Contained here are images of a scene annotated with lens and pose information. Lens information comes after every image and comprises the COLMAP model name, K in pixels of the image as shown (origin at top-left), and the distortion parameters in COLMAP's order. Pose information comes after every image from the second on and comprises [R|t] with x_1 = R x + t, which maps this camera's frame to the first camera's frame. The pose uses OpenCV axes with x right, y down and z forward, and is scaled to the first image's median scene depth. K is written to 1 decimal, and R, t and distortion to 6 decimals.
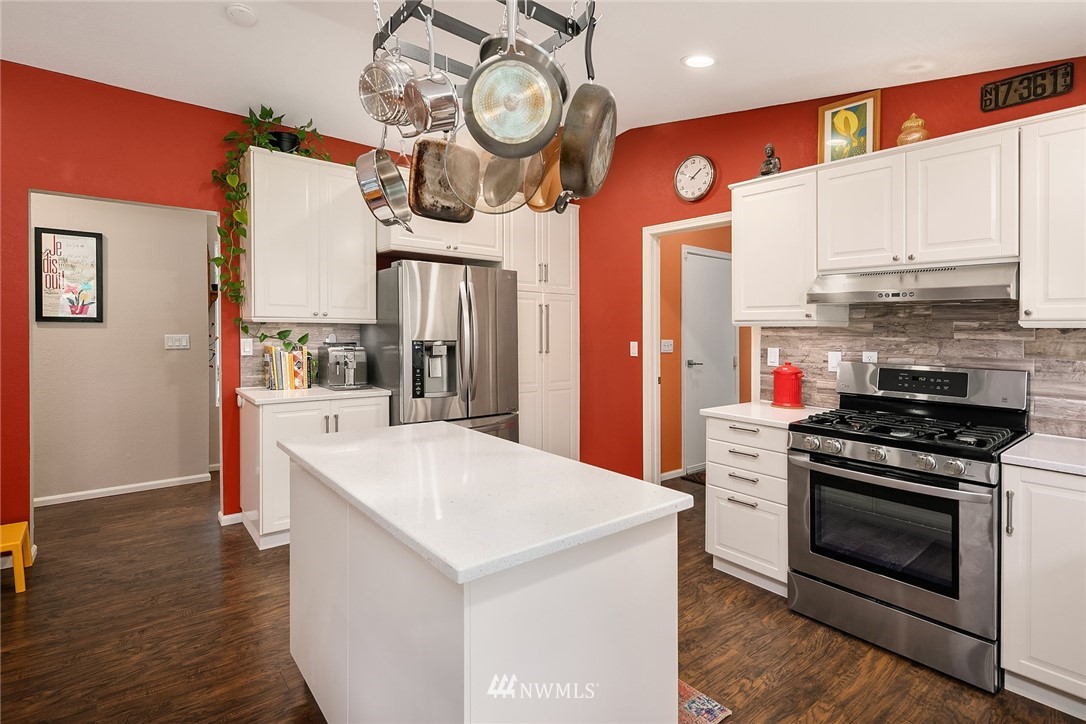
lens RADIAL K [[521.3, 0, 539.7], [0, 521.3, 335.8], [0, 0, 1]] dist [-0.000816, -0.000240]
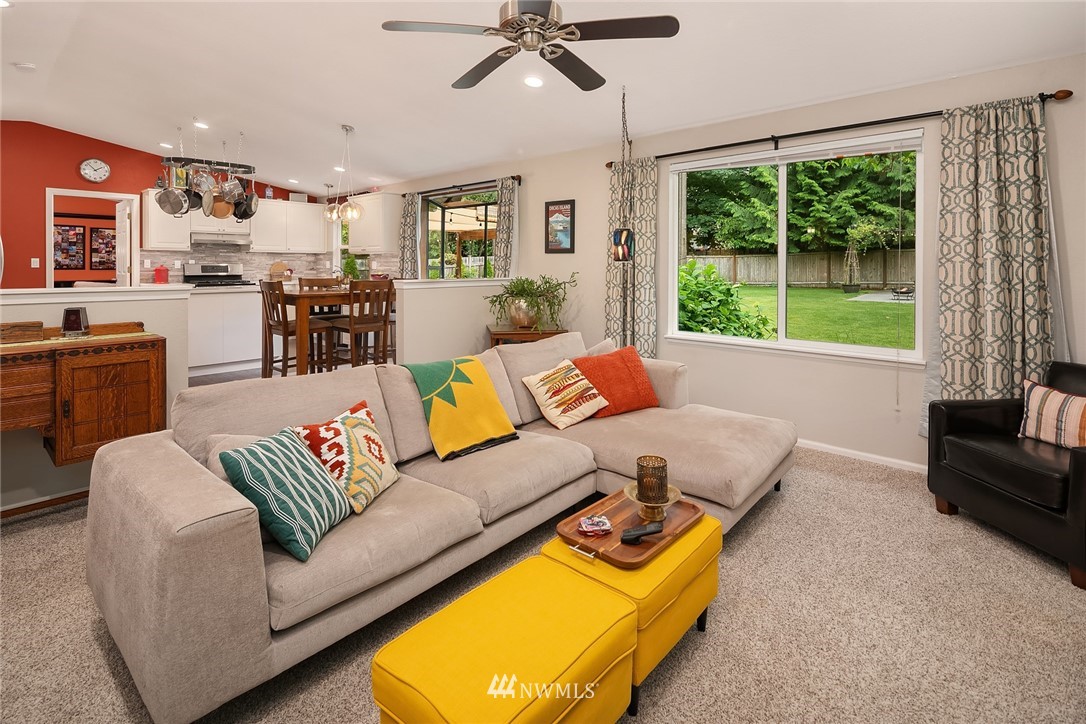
lens RADIAL K [[521.3, 0, 539.7], [0, 521.3, 335.8], [0, 0, 1]] dist [-0.000816, -0.000240]
pose [[-0.141689, -0.149325, 0.978584, -2.095960], [0.004679, 0.988445, 0.151507, 0.015447], [-0.989900, 0.026046, -0.139353, -0.365460]]
